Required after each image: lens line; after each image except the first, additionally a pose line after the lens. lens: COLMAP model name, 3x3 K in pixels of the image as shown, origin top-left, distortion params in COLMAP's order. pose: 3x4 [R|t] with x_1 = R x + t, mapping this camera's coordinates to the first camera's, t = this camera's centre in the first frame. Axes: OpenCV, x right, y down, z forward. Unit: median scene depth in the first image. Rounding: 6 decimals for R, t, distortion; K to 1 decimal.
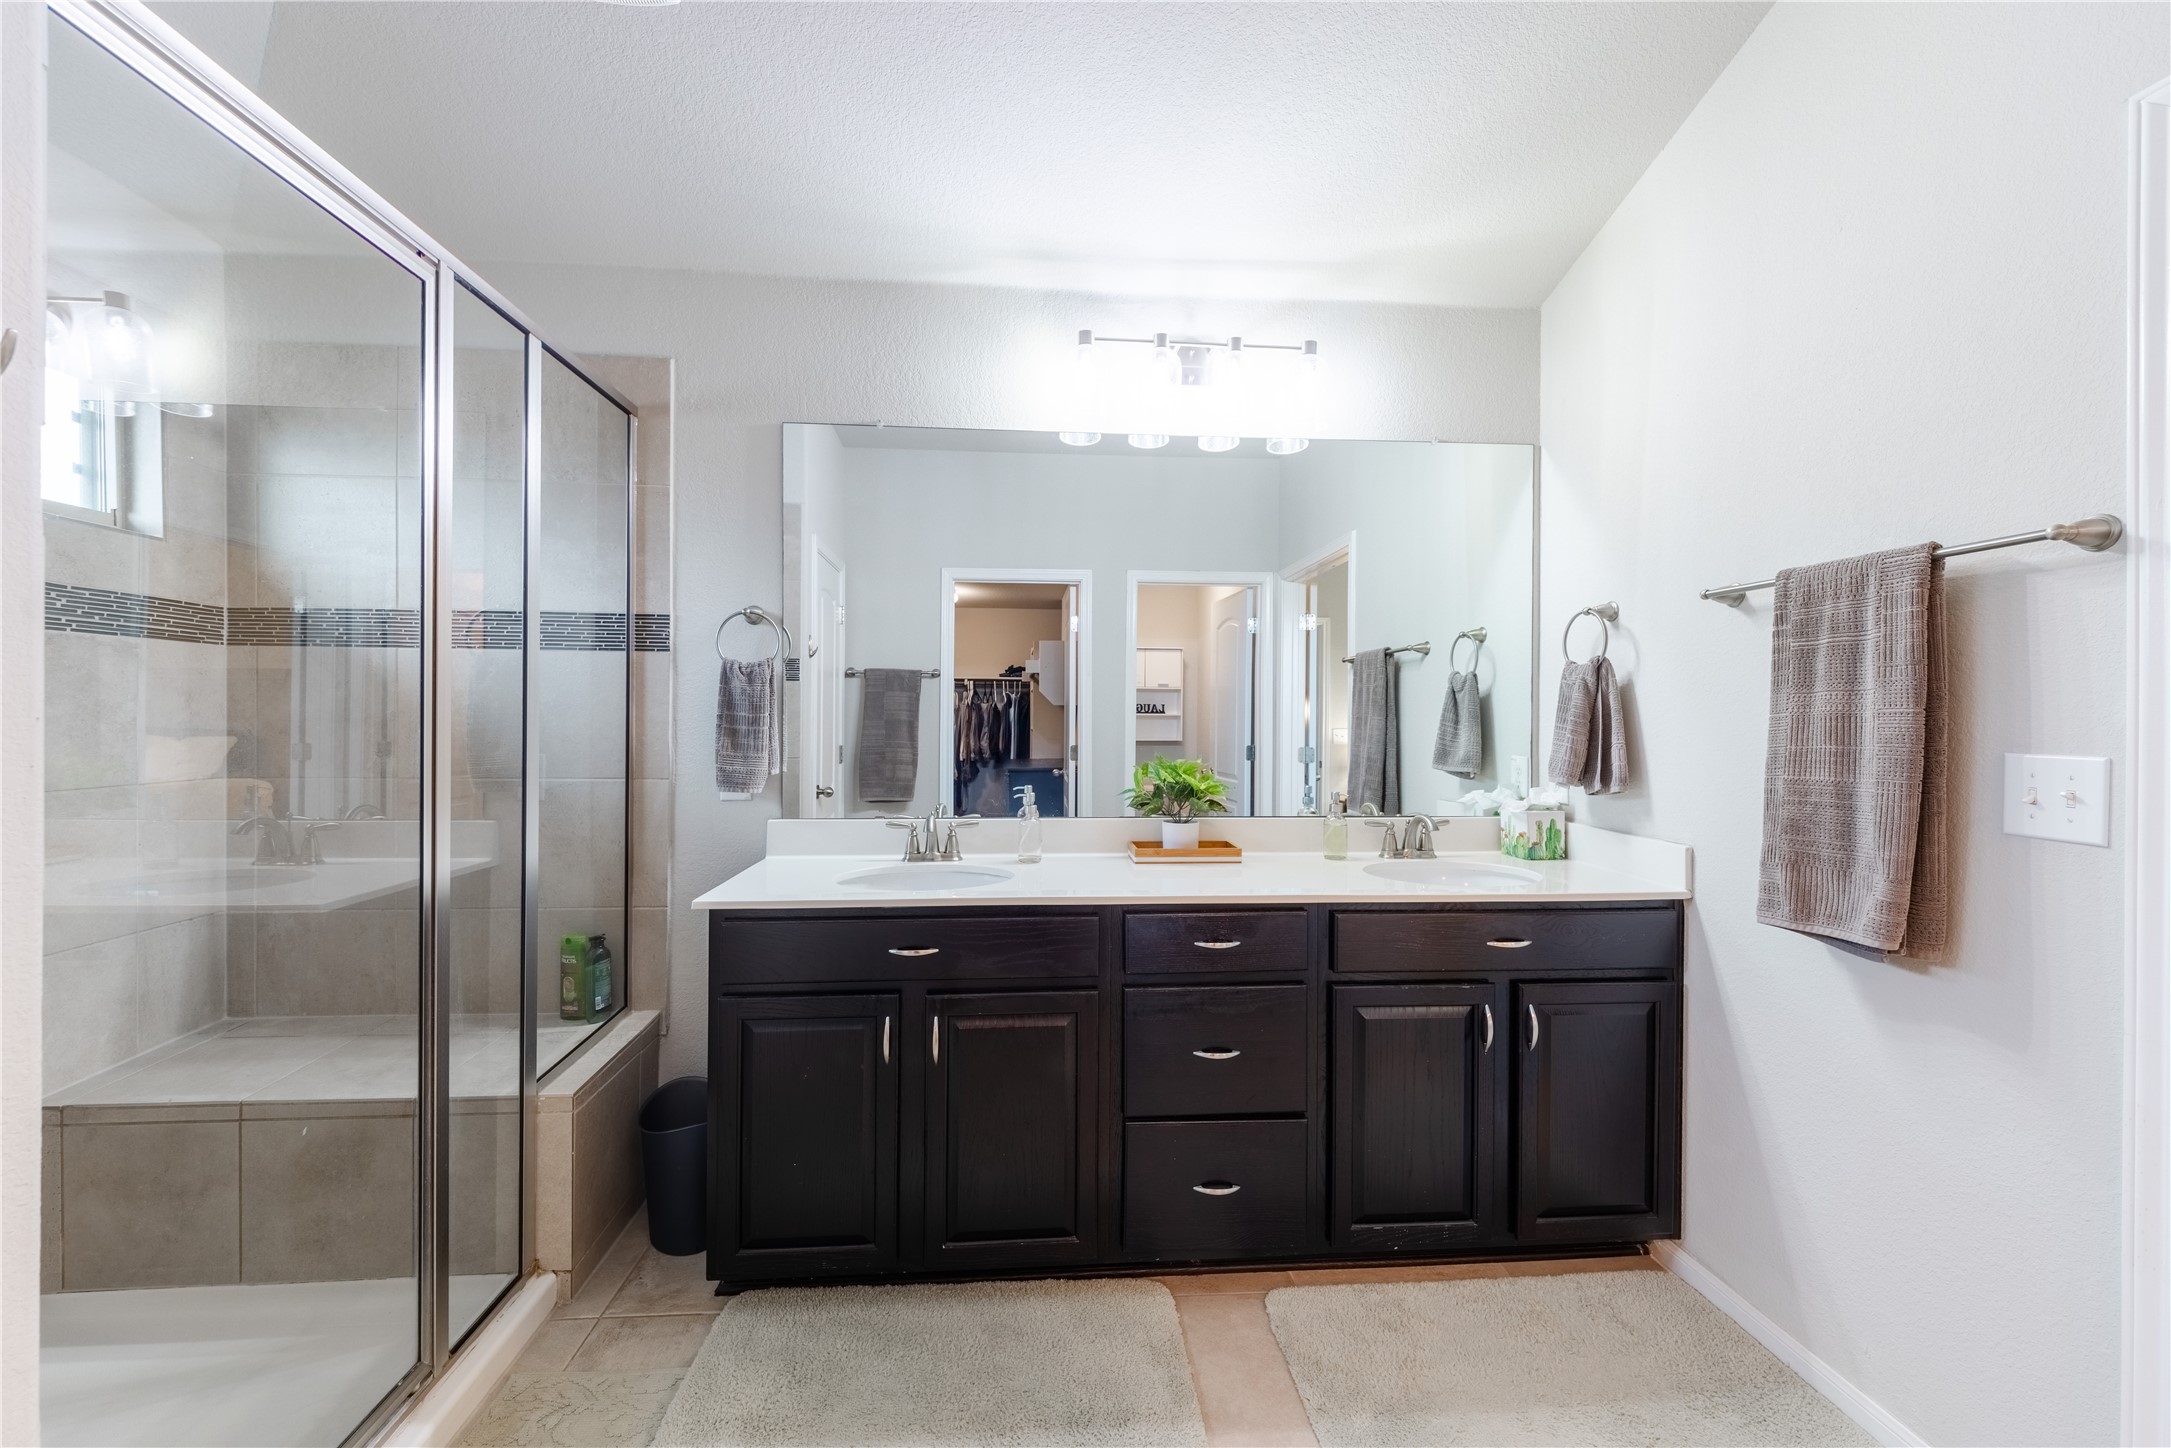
lens RADIAL K [[852.2, 0, 1082.1], [0, 852.2, 723.2], [0, 0, 1]] dist [0.019658, -0.017133]
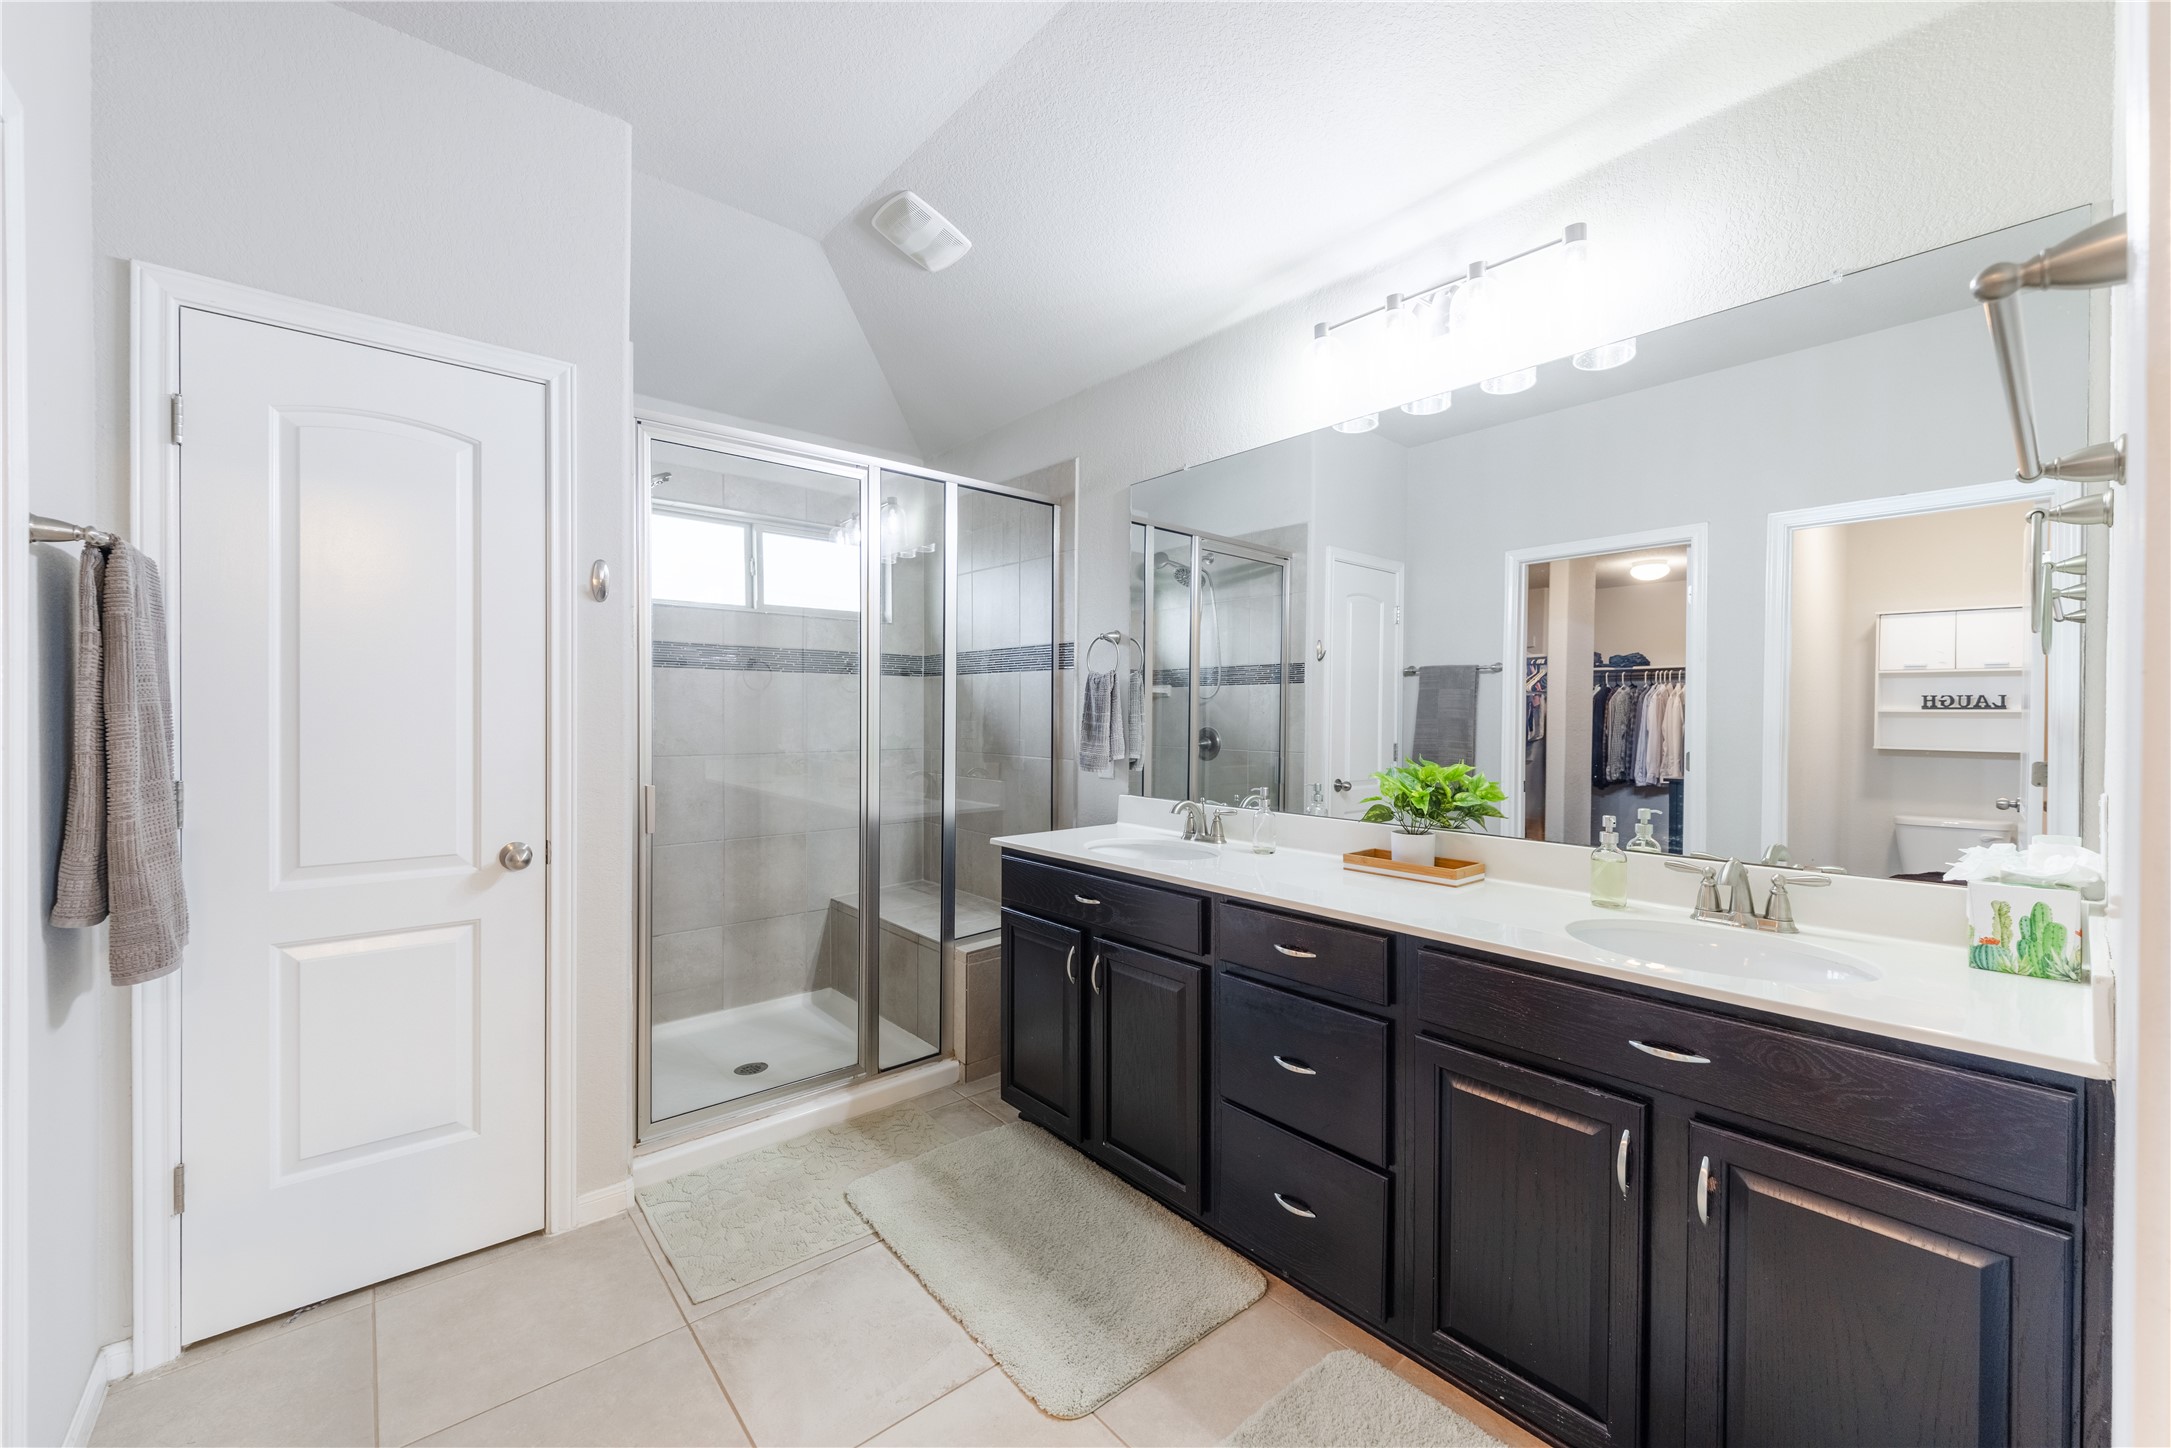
lens RADIAL K [[852.2, 0, 1082.1], [0, 852.2, 723.2], [0, 0, 1]] dist [0.019658, -0.017133]
pose [[0.584333, 0.006524, -0.811488, 0.652884], [-0.004506, 0.999978, 0.004795, -0.001813], [0.811501, 0.000855, 0.584350, 0.199978]]
